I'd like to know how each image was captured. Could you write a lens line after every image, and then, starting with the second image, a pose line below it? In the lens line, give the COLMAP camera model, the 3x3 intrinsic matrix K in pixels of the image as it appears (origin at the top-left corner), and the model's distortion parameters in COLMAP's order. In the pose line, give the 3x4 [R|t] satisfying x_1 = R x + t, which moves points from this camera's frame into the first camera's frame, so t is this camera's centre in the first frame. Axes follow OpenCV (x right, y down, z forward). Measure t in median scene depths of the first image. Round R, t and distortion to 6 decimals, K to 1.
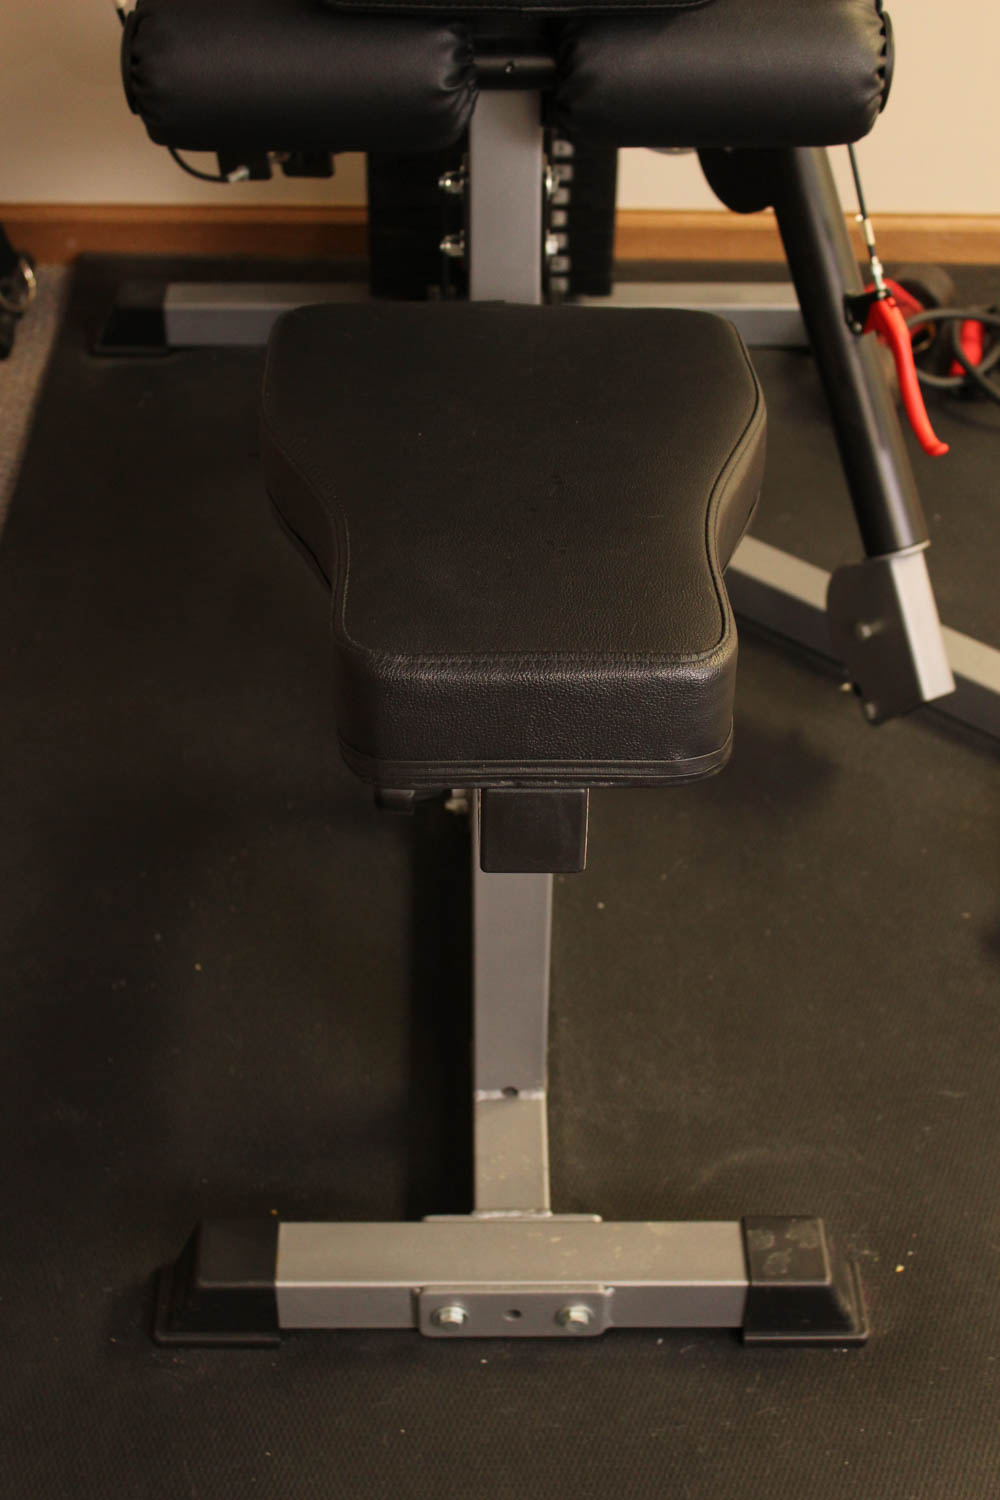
lens RADIAL K [[2131.5, 0, 500.0], [0, 2131.5, 750.0], [0, 0, 1]] dist [-0.027987, -0.045228]
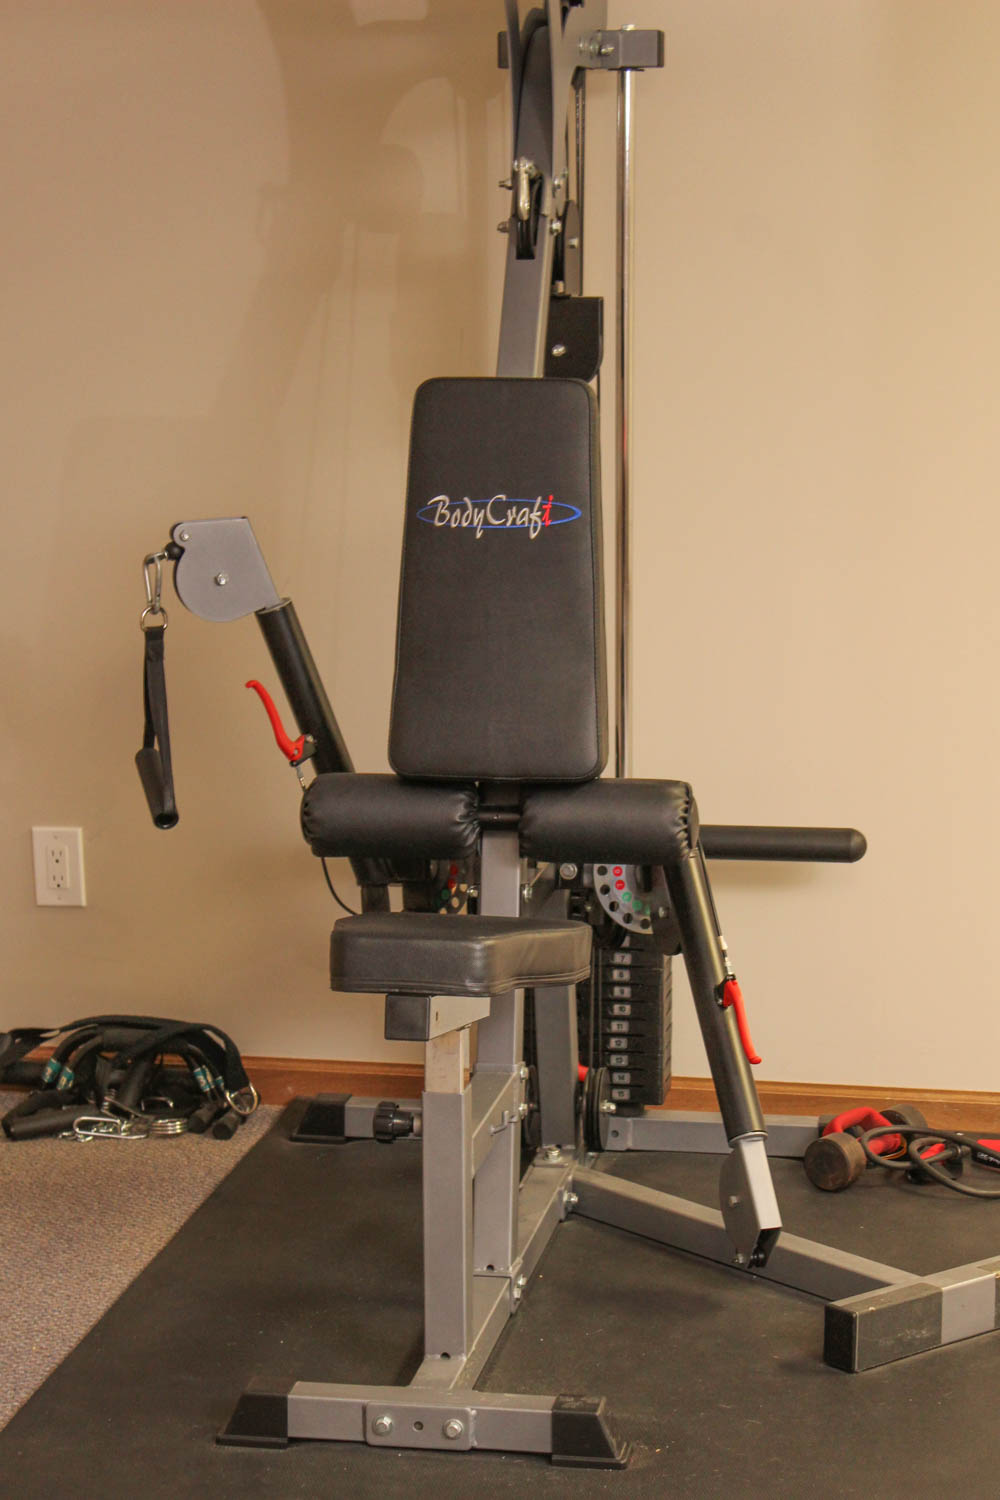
lens RADIAL K [[3174.1, 0, 500.0], [0, 3174.1, 750.0], [0, 0, 1]] dist [0.081394, -0.313148]
pose [[0.984836, 0.017141, -0.172641, 0.506438], [-0.105361, 0.849675, -0.516673, 1.121312], [0.137832, 0.527027, 0.838597, -1.456193]]
